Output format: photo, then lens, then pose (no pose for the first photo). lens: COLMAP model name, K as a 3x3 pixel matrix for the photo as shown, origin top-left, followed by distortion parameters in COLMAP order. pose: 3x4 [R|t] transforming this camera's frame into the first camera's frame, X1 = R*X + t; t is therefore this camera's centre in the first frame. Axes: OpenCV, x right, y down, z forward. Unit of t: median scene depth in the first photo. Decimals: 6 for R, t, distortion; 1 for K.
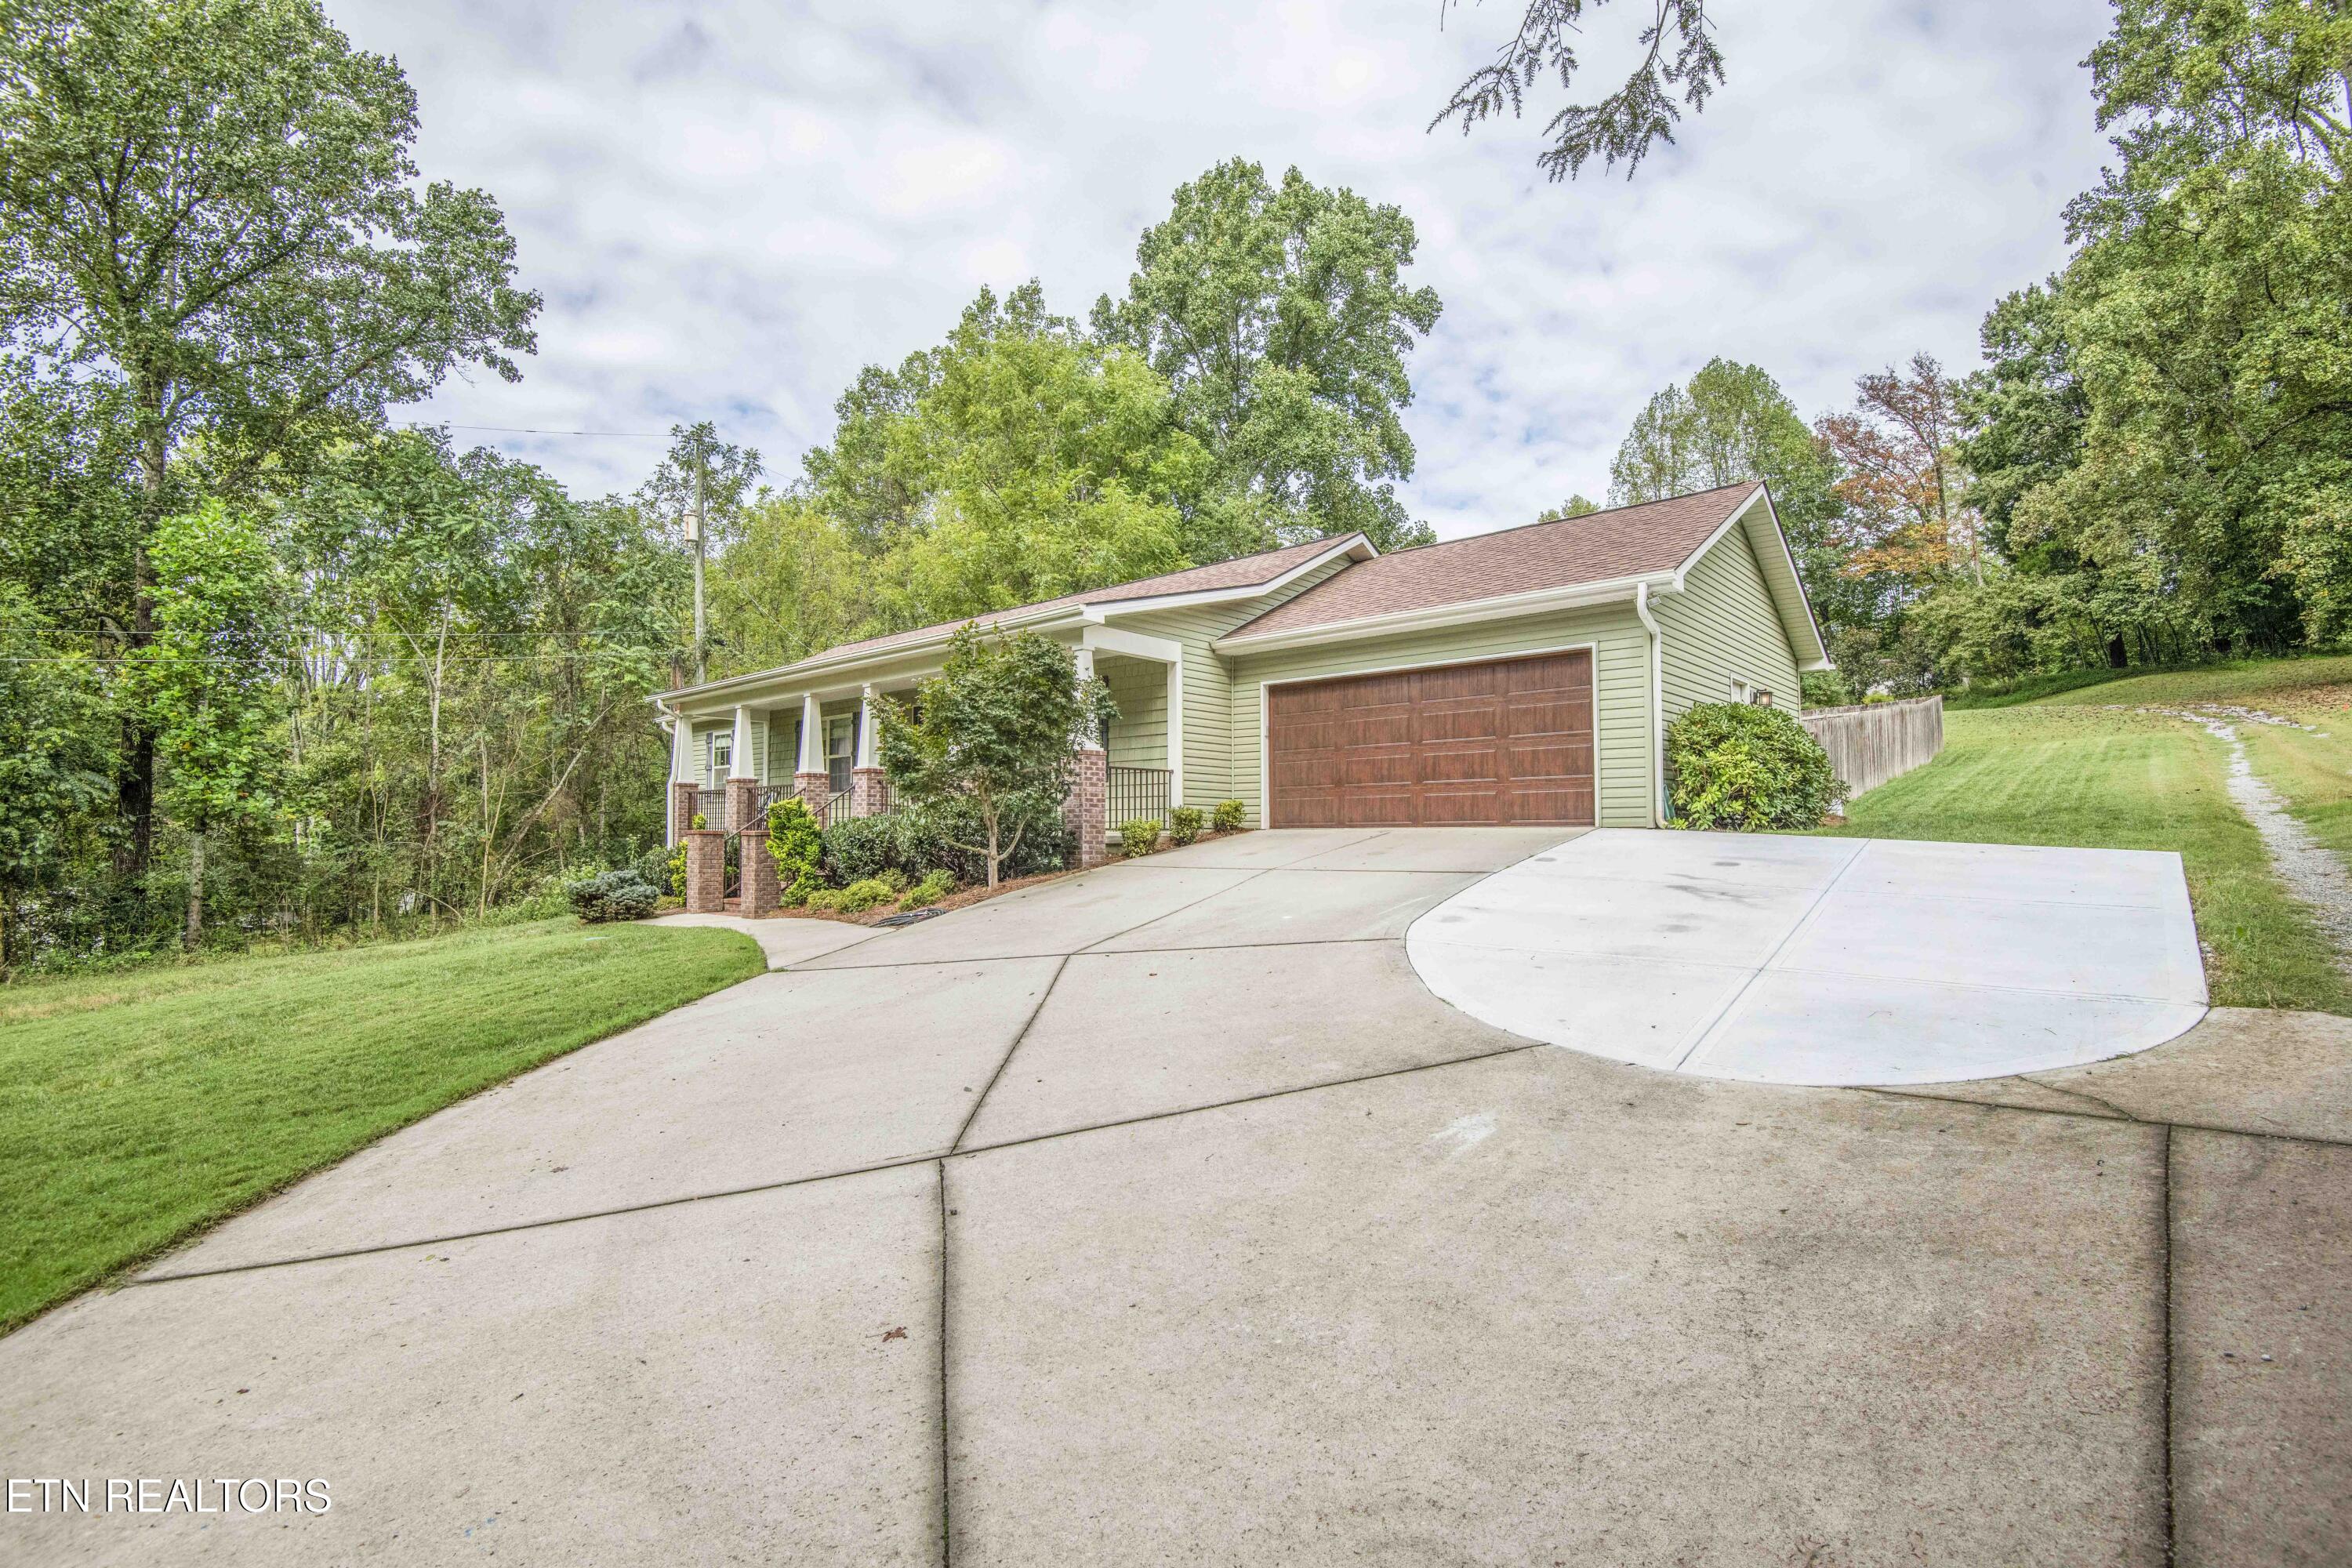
lens RADIAL K [[1085.0, 0, 1189.9], [0, 1085.0, 785.1], [0, 0, 1]] dist [-0.012453, -0.022087]
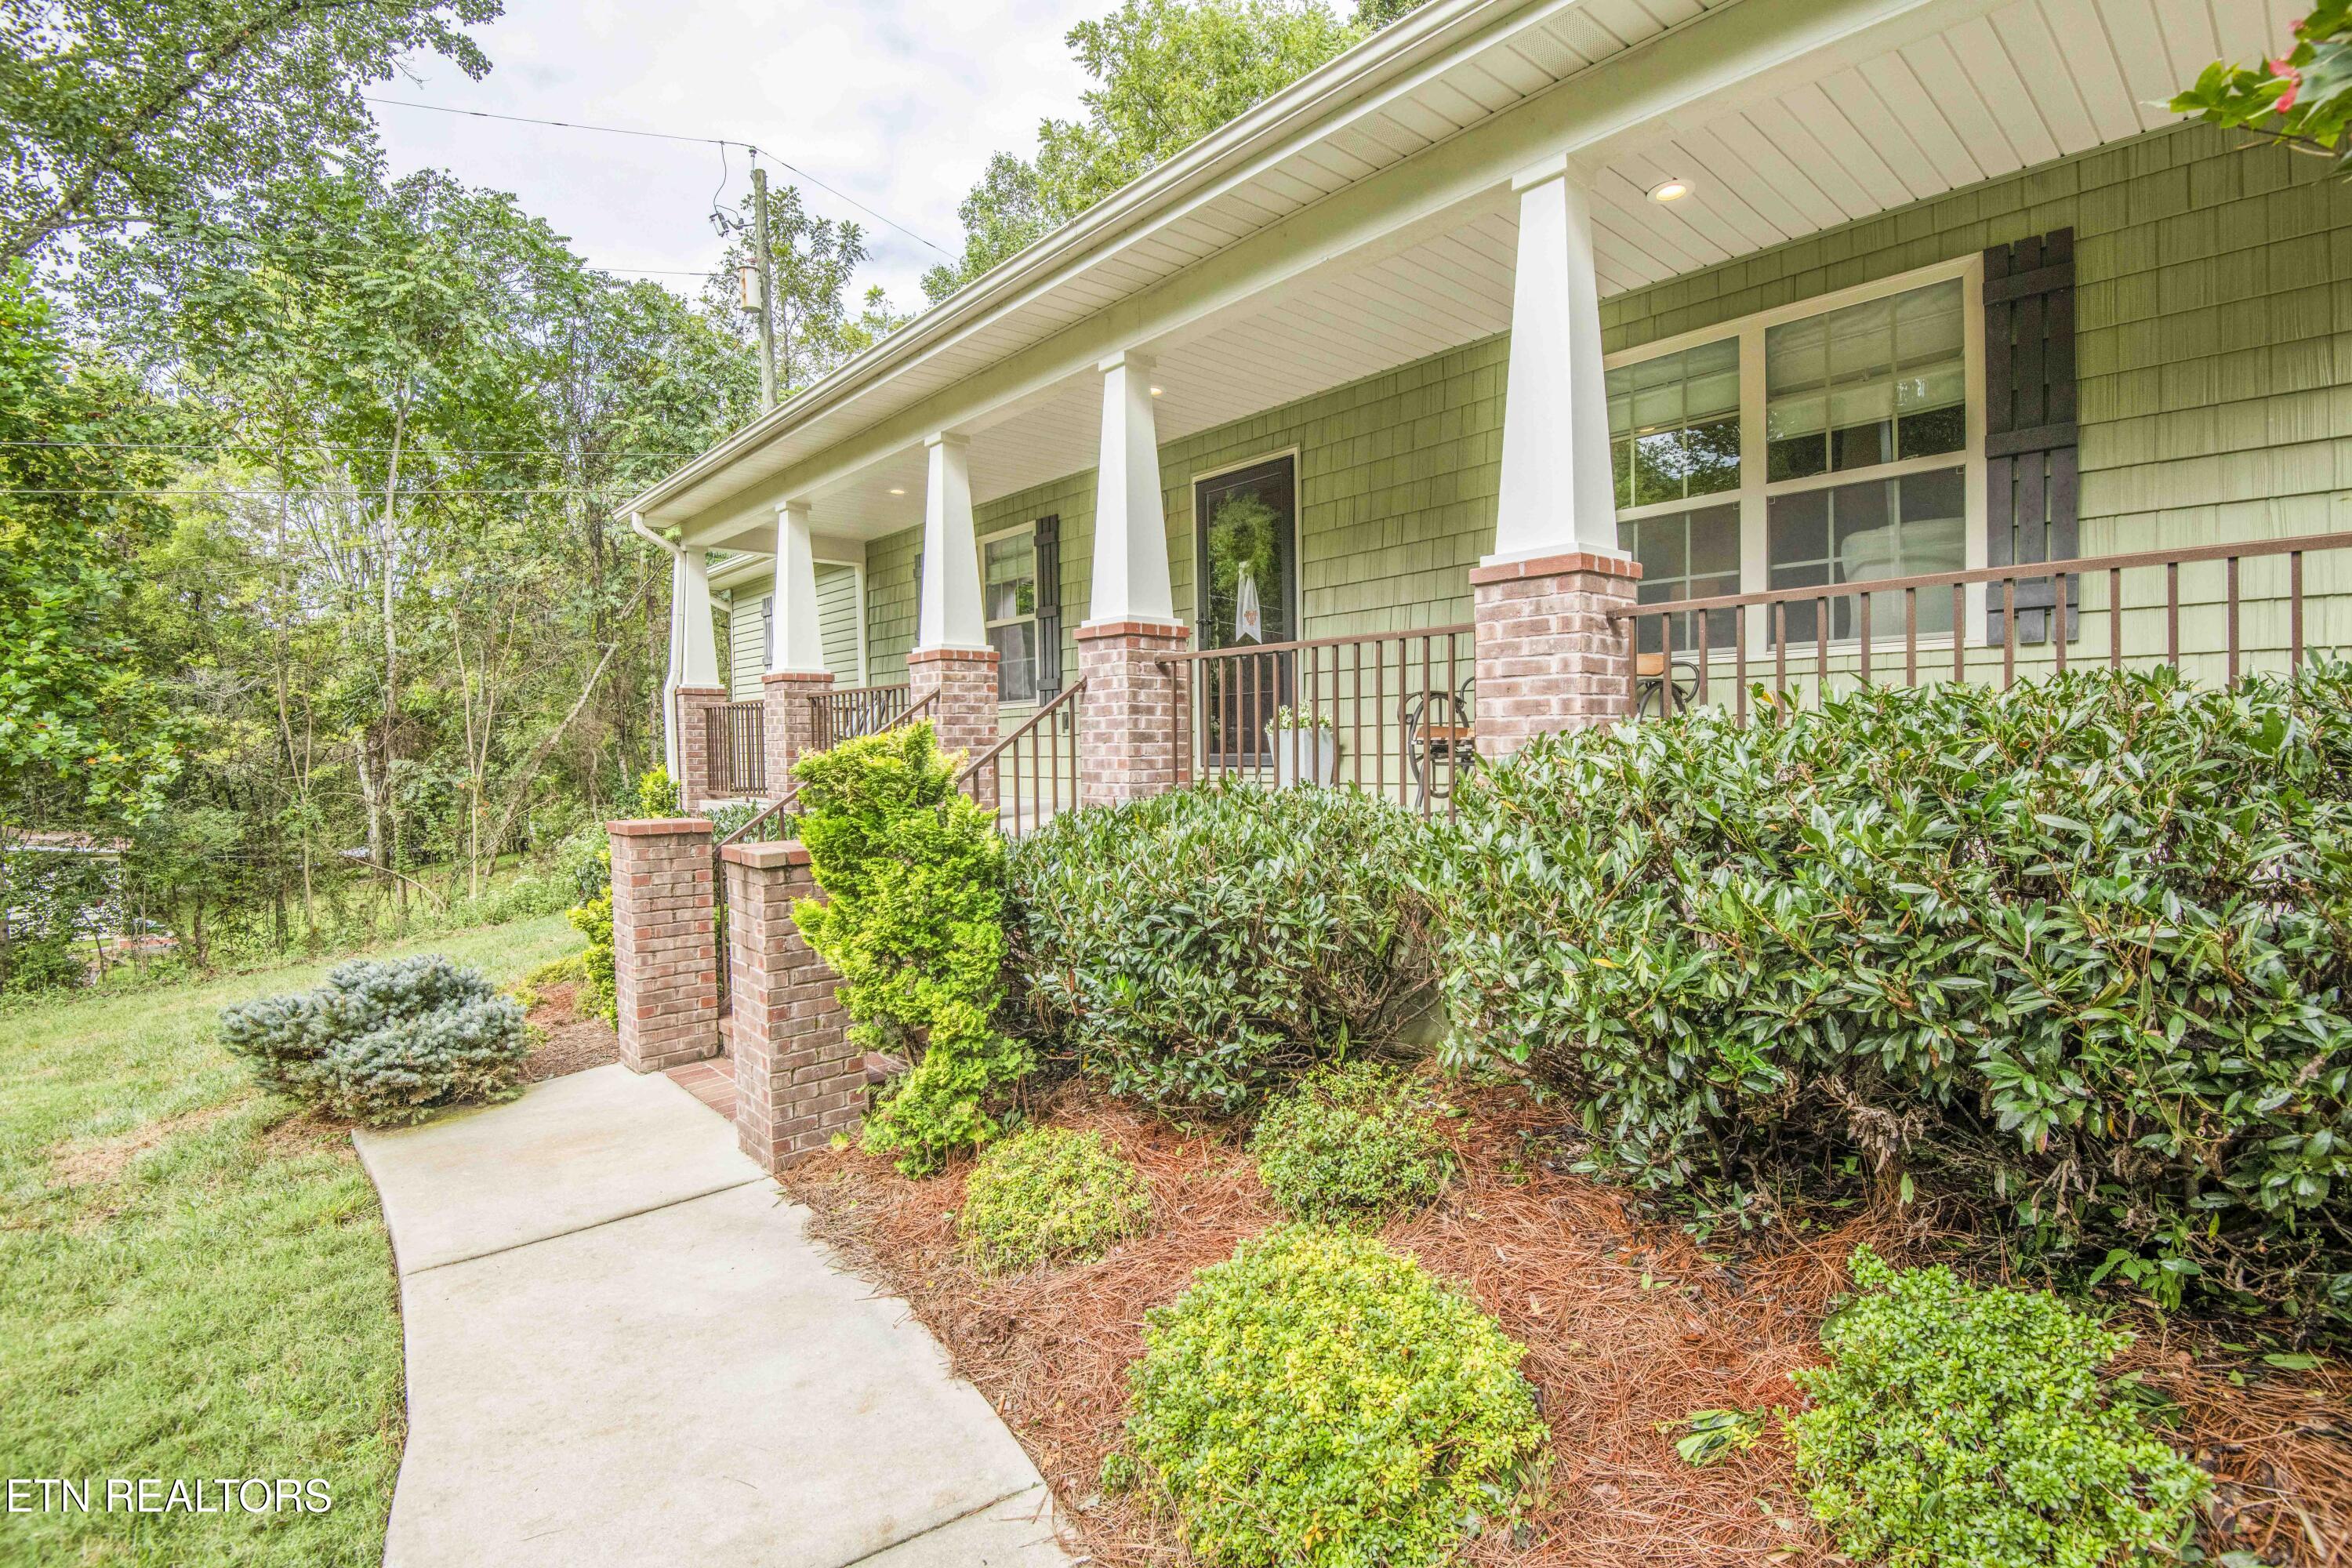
lens RADIAL K [[1096.9, 0, 1224.0], [0, 1096.9, 784.7], [0, 0, 1]] dist [-0.057184, 0.012767]
pose [[0.996182, -0.008386, -0.086894, -0.133044], [0.016050, 0.996002, 0.087881, 0.001987], [0.085810, -0.088940, 0.992334, 0.374867]]
